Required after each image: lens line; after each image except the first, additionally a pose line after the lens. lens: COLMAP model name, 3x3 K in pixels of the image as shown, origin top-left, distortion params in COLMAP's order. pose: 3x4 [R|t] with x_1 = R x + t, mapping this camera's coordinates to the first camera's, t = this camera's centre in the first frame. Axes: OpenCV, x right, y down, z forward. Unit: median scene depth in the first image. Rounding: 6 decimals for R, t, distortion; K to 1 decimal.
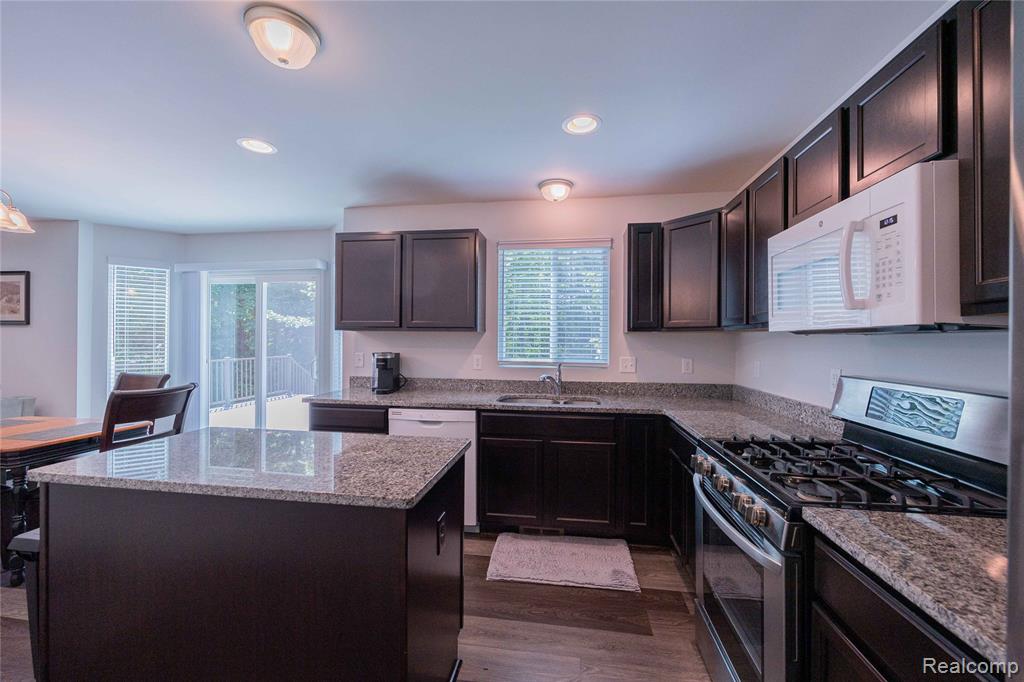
lens RADIAL K [[406.7, 0, 512.5], [0, 406.7, 341.1], [0, 0, 1]] dist [-0.002989, -0.000340]
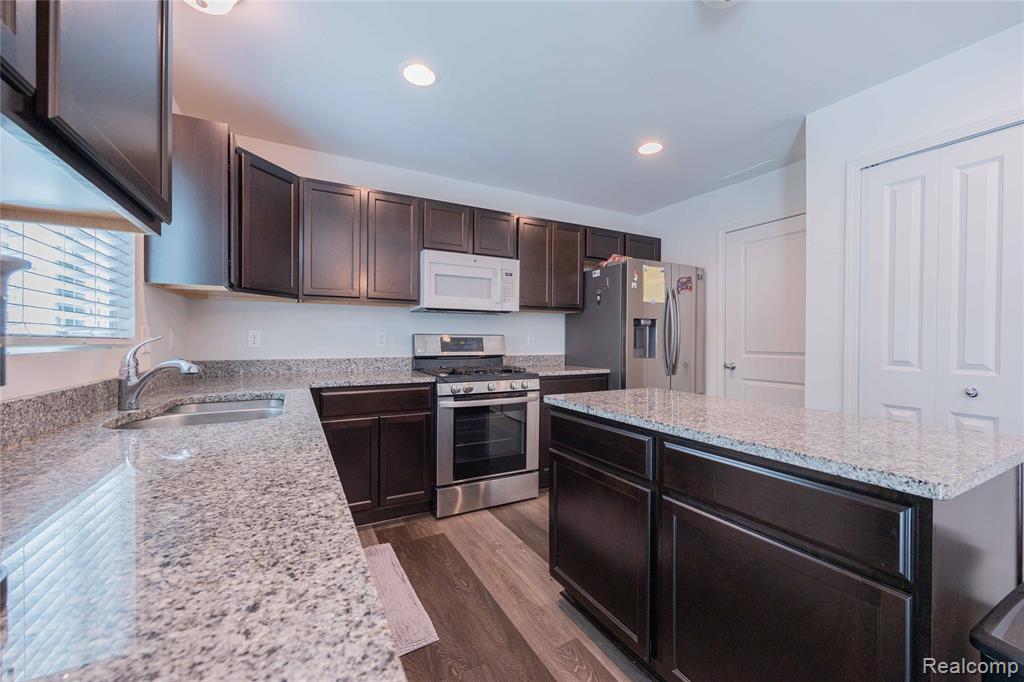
lens RADIAL K [[414.7, 0, 521.8], [0, 414.7, 338.6], [0, 0, 1]] dist [-0.000875, -0.000073]
pose [[-0.603567, -0.006077, 0.797289, -0.510548], [-0.006055, 0.999977, 0.003038, 0.052453], [-0.797289, -0.002994, -0.603590, 0.937989]]
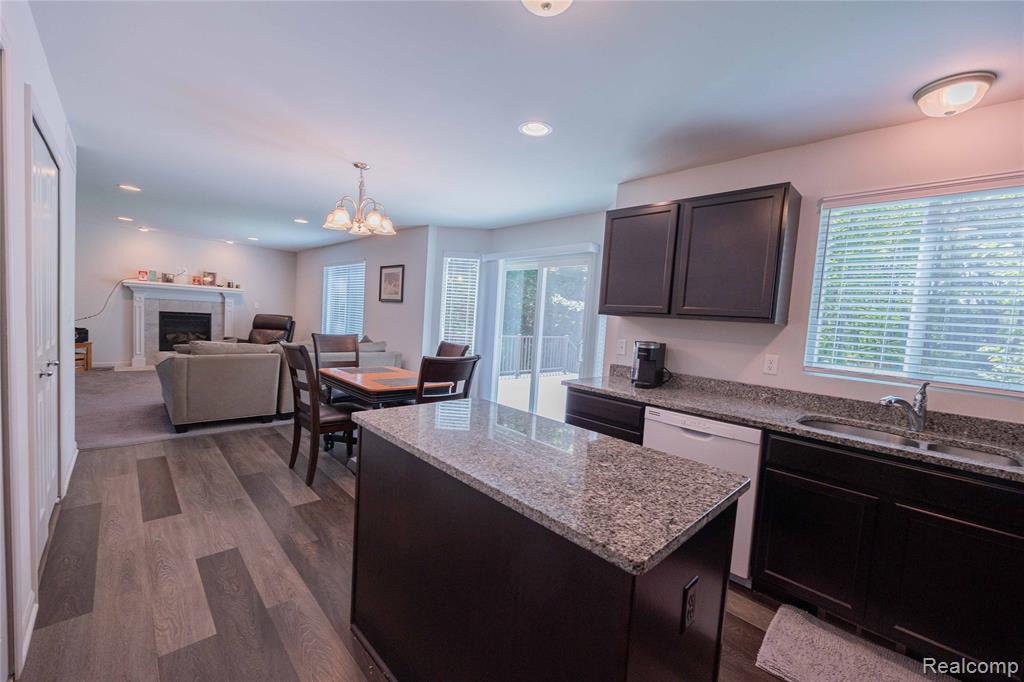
lens RADIAL K [[407.0, 0, 507.4], [0, 407.0, 344.5], [0, 0, 1]] dist [-0.003990, -0.000298]
pose [[0.787089, 0.084119, -0.611076, -0.013791], [-0.059071, 0.996384, 0.061073, -0.002042], [0.614004, -0.011973, 0.789212, 0.114565]]
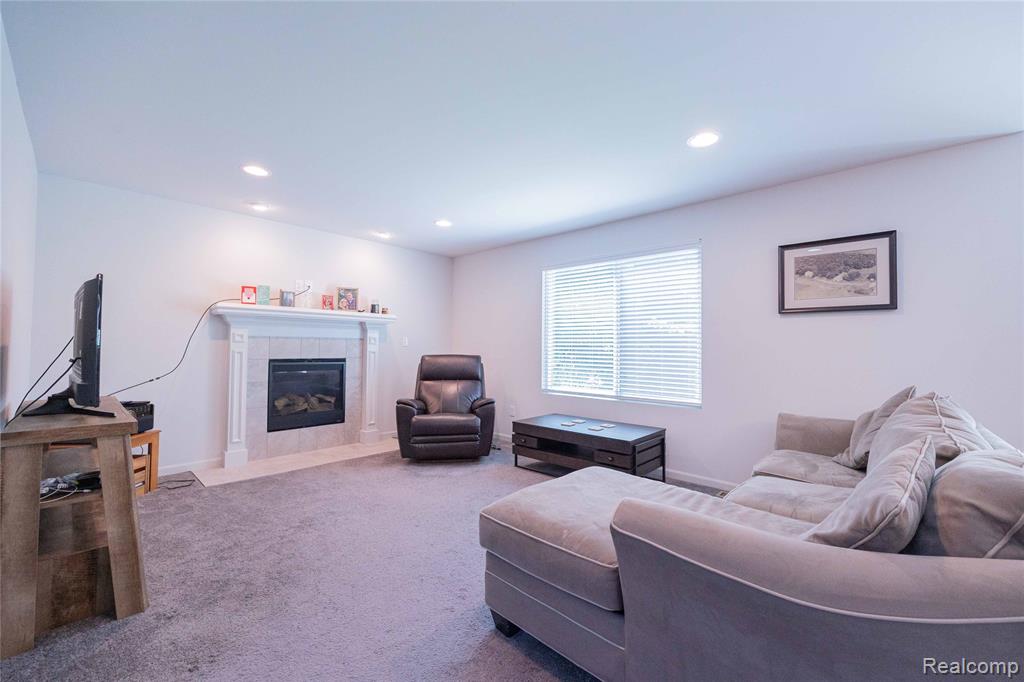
lens RADIAL K [[414.7, 0, 521.8], [0, 414.7, 338.6], [0, 0, 1]] dist [-0.000875, -0.000073]
pose [[0.824626, -0.012718, -0.565535, -1.664450], [-0.005187, 0.999535, -0.030041, 0.040125], [0.565654, 0.027706, 0.824177, 0.097789]]
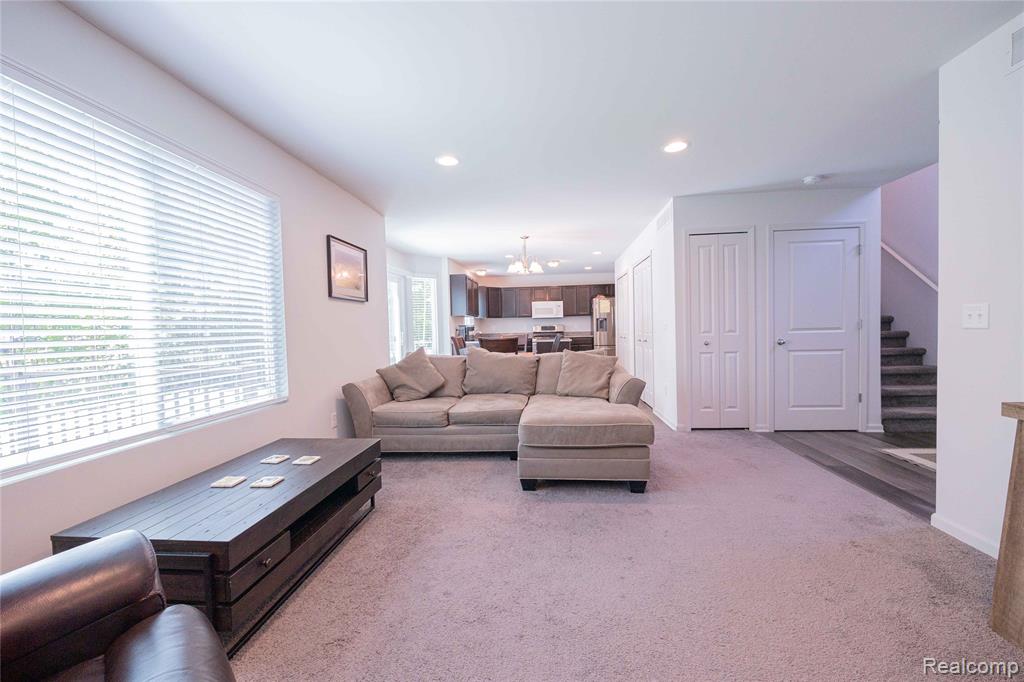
lens RADIAL K [[408.9, 0, 516.2], [0, 408.9, 340.7], [0, 0, 1]] dist [-0.002230, -0.000203]
pose [[-0.053667, -0.038605, 0.997812, -2.860151], [0.025299, 0.998879, 0.040007, 0.032575], [-0.998238, 0.027390, -0.052630, 0.857464]]
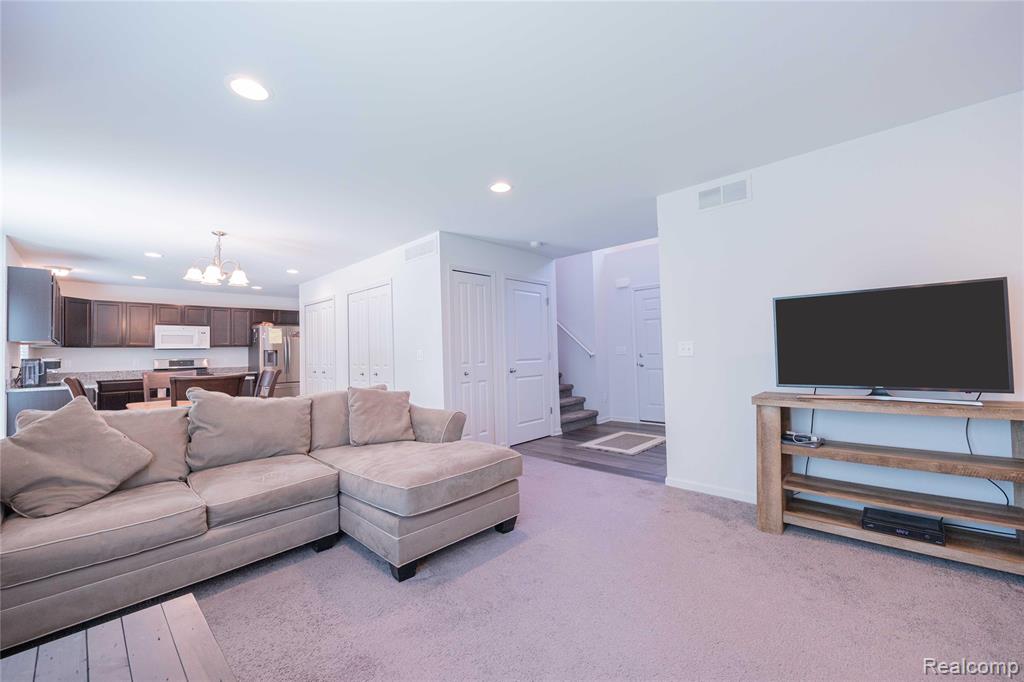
lens RADIAL K [[406.7, 0, 512.5], [0, 406.7, 341.1], [0, 0, 1]] dist [-0.002989, -0.000340]
pose [[-0.815648, 0.029071, 0.577818, -2.502575], [0.019210, 0.999547, -0.023173, 0.033494], [-0.578230, -0.007801, -0.815837, 1.232991]]
